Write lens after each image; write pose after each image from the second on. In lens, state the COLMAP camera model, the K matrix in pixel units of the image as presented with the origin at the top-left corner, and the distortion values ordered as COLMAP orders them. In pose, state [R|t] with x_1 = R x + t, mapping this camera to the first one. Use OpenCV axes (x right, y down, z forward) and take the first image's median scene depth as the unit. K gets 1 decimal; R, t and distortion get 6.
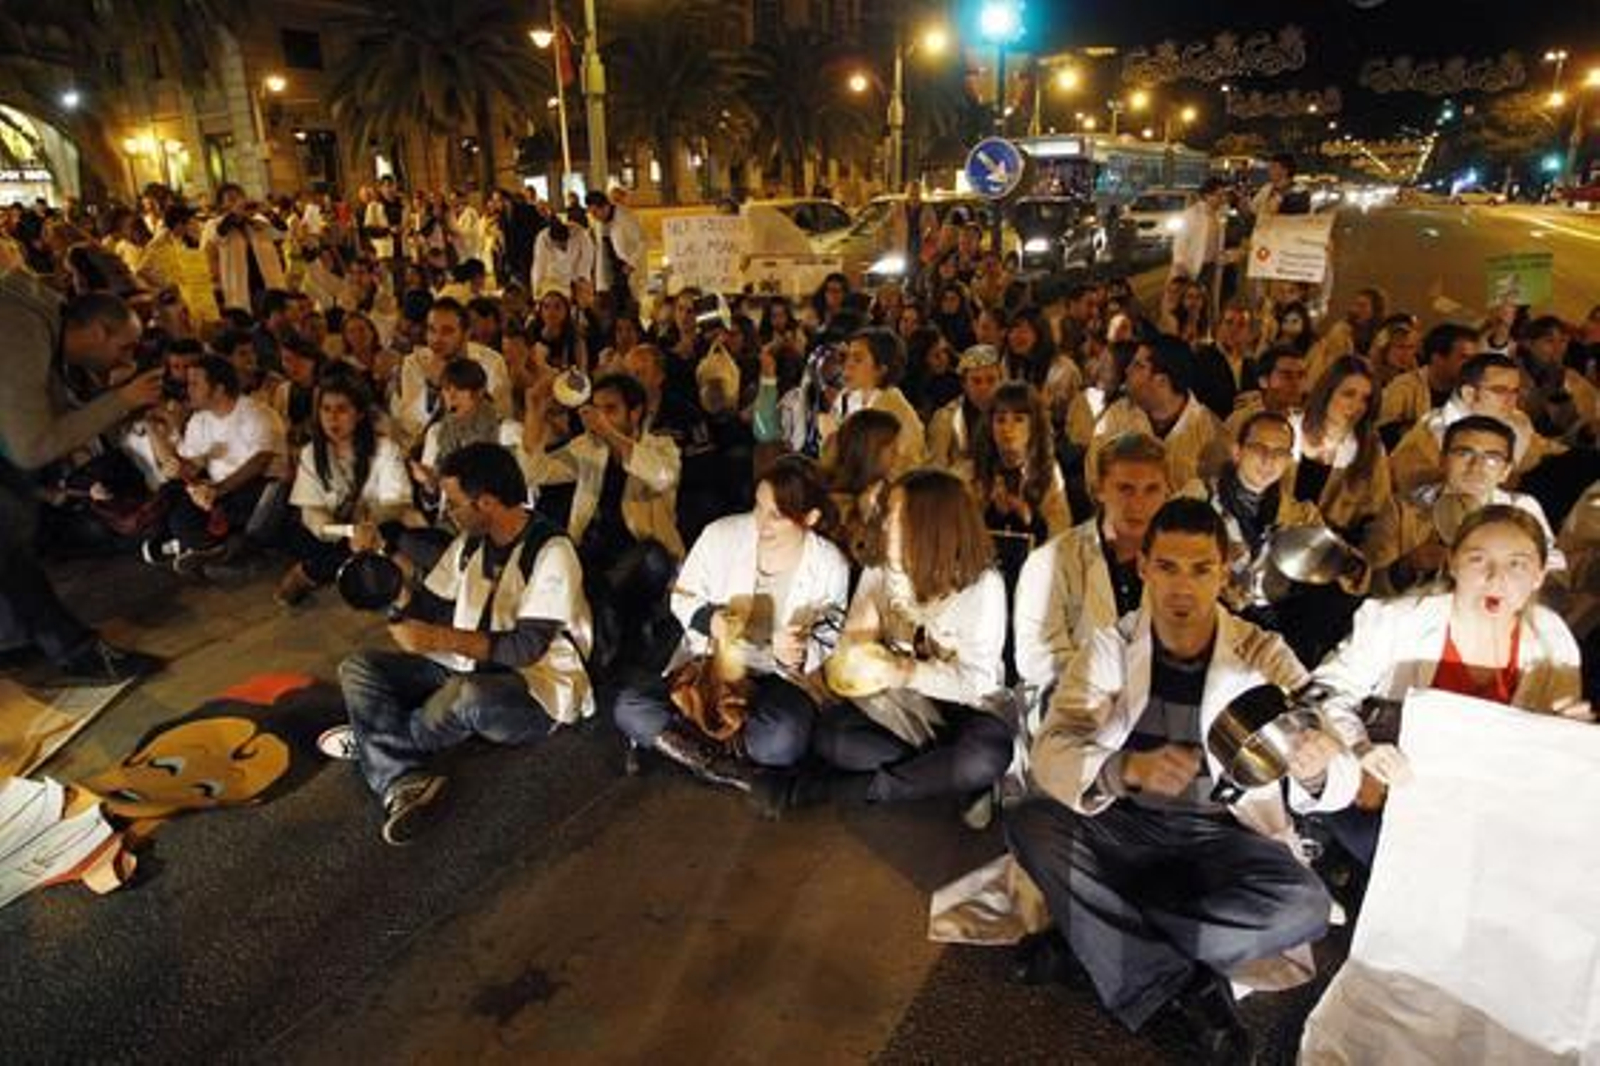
lens RADIAL K [[991.8, 0, 790.8], [0, 991.8, 531.4], [0, 0, 1]] dist [-0.071851, 0.033148]
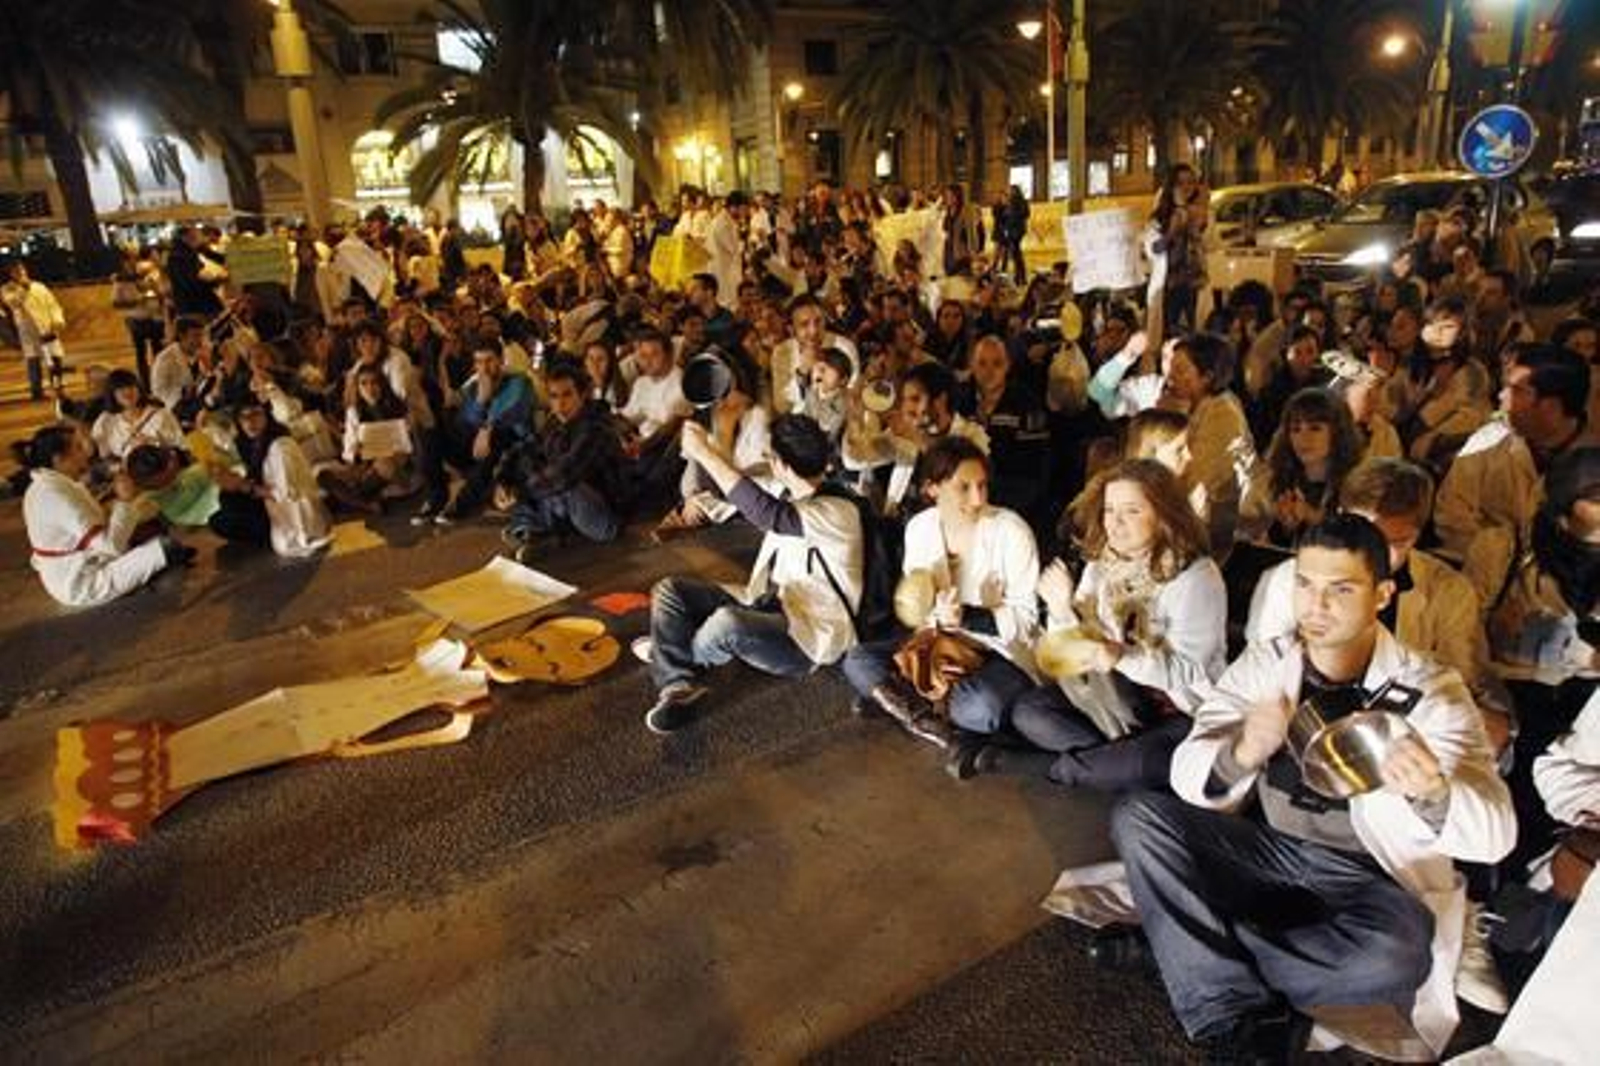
lens RADIAL K [[991.8, 0, 797.0], [0, 991.8, 536.2], [0, 0, 1]] dist [-0.071851, 0.033148]
pose [[0.891557, 0.110779, -0.439151, 0.027444], [-0.103713, 0.993797, 0.040137, 0.000214], [0.440873, 0.009761, 0.897516, -0.005922]]
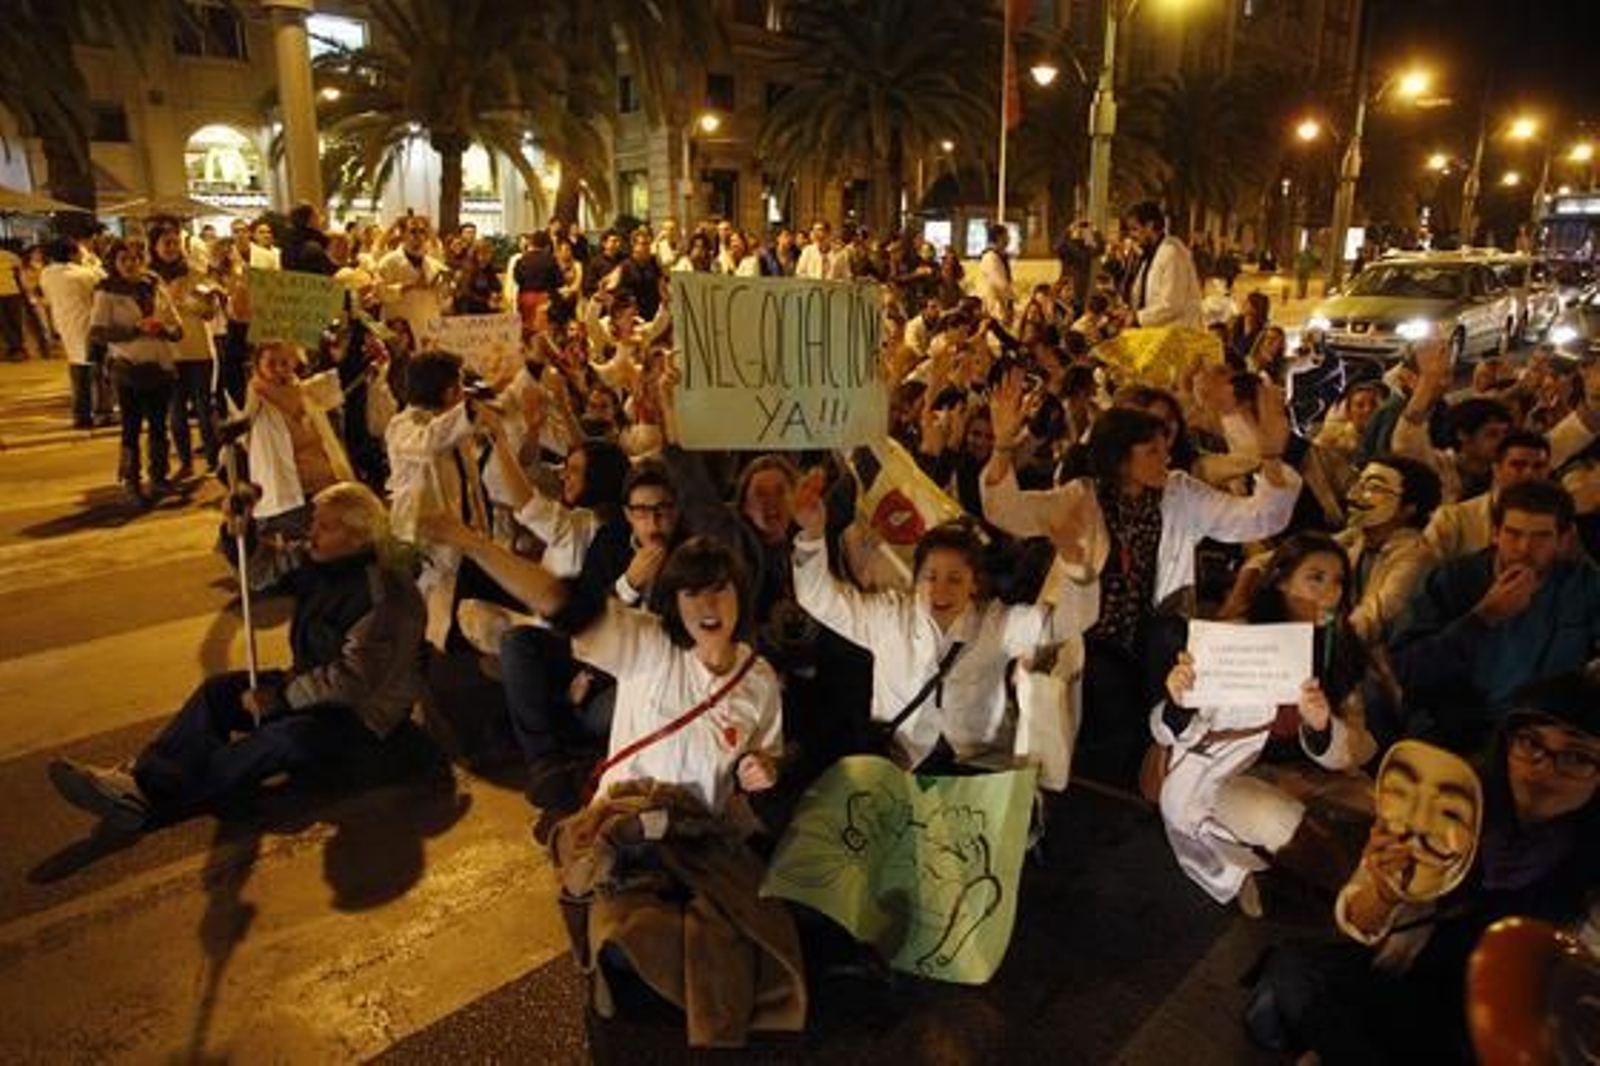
lens RADIAL K [[991.8, 0, 787.9], [0, 991.8, 528.5], [0, 0, 1]] dist [-0.071851, 0.033148]
pose [[0.965560, 0.091309, -0.243631, -0.218162], [-0.103193, 0.993993, -0.036444, -0.013815], [0.238840, 0.060330, 0.969183, 0.057932]]
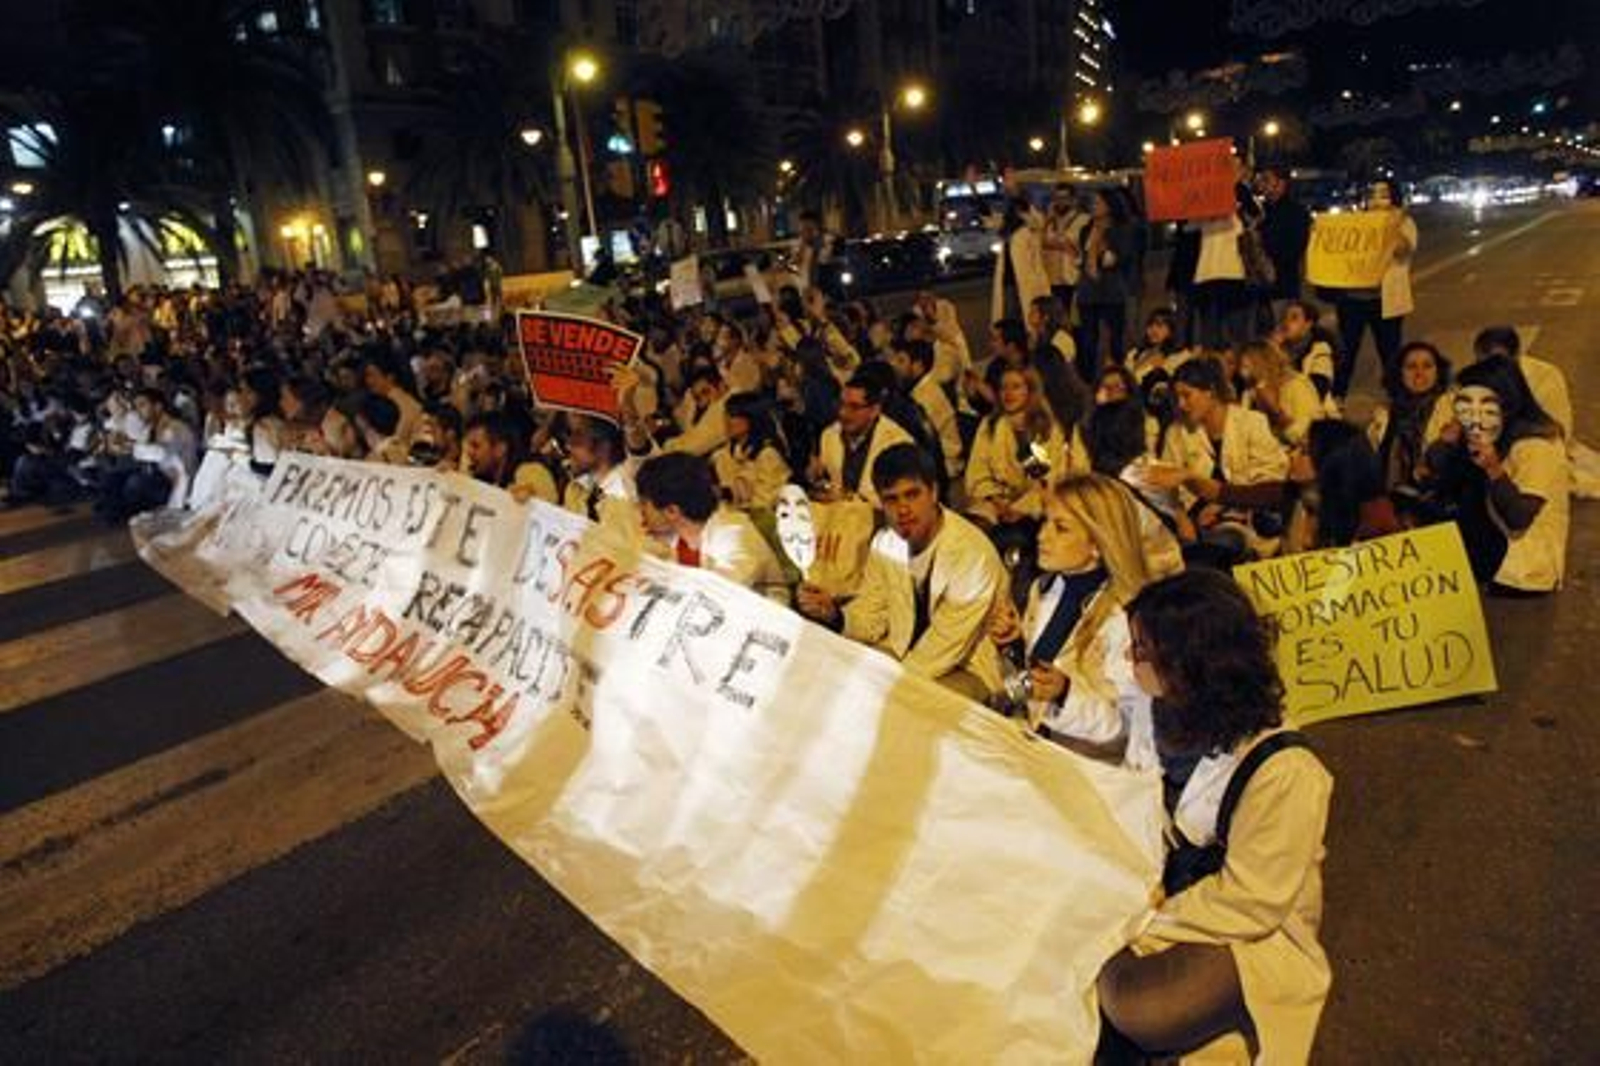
lens RADIAL K [[991.8, 0, 793.8], [0, 991.8, 519.1], [0, 0, 1]] dist [-0.071851, 0.033148]
pose [[0.983937, -0.013337, -0.178015, 0.295372], [0.005372, 0.998966, -0.045146, 0.053461], [0.178433, 0.043464, 0.982992, -0.174532]]
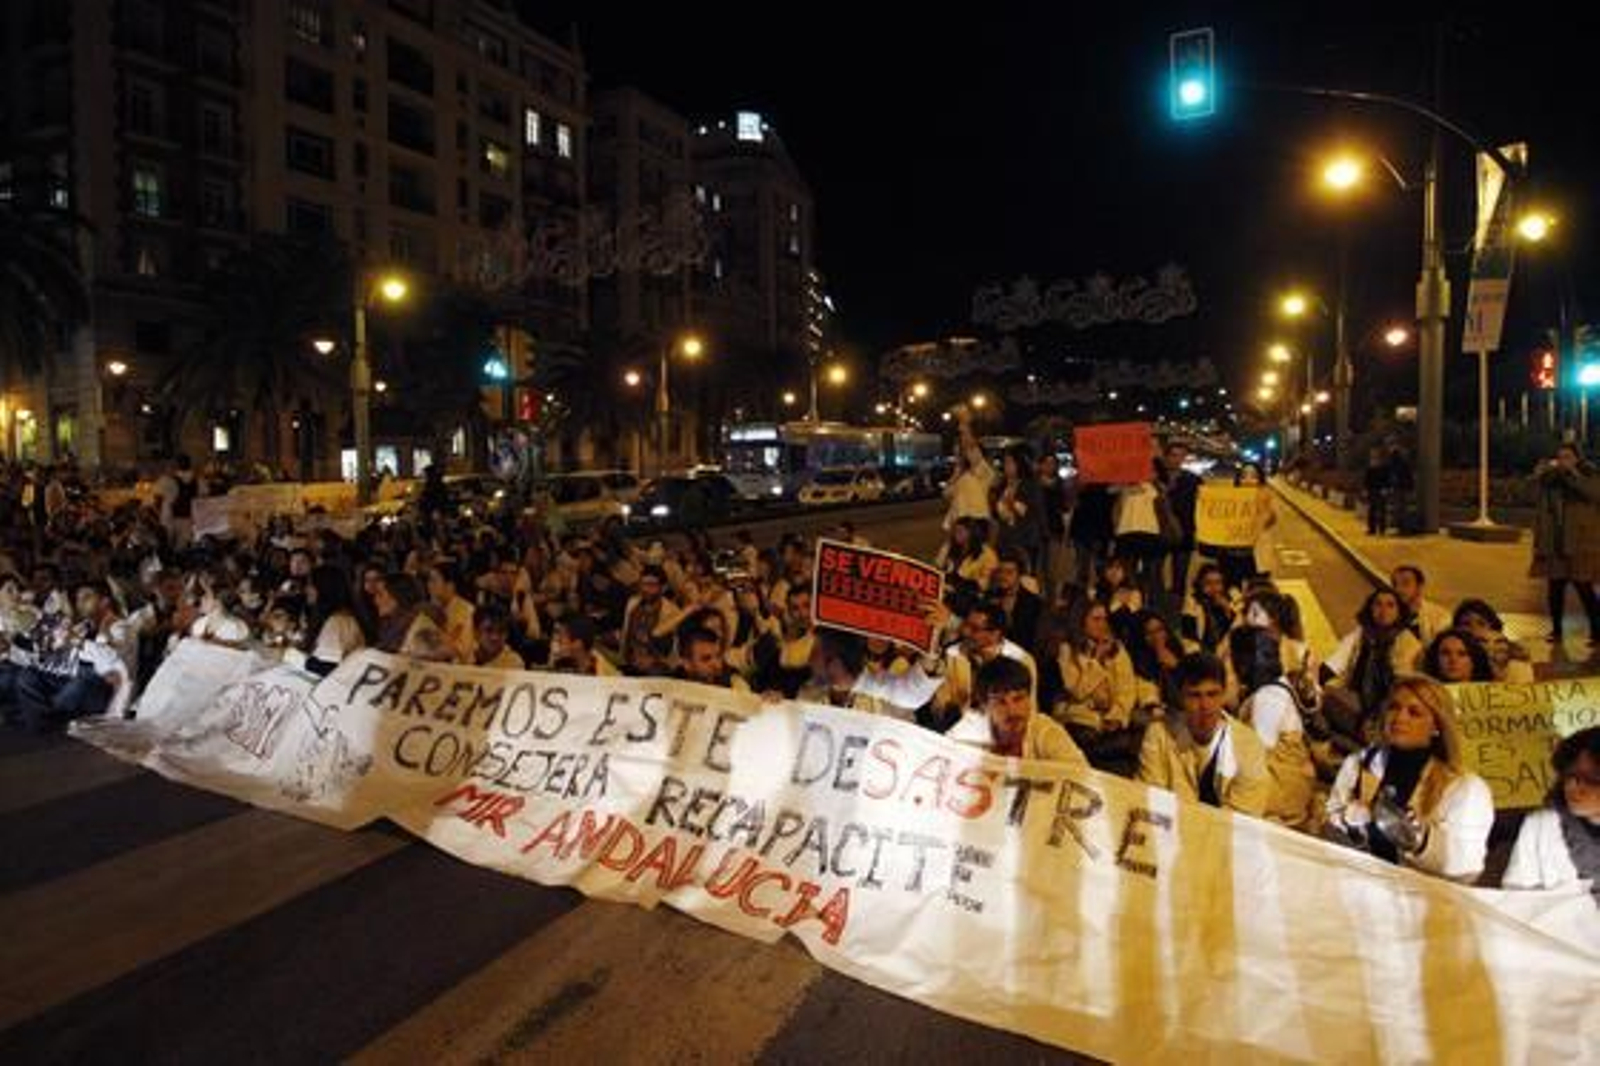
lens RADIAL K [[991.8, 0, 788.2], [0, 991.8, 528.0], [0, 0, 1]] dist [-0.071851, 0.033148]
pose [[0.994376, 0.007203, 0.105666, 0.200054], [0.020835, 0.964885, -0.261844, 0.058340], [-0.103841, 0.262573, 0.959308, -0.199151]]
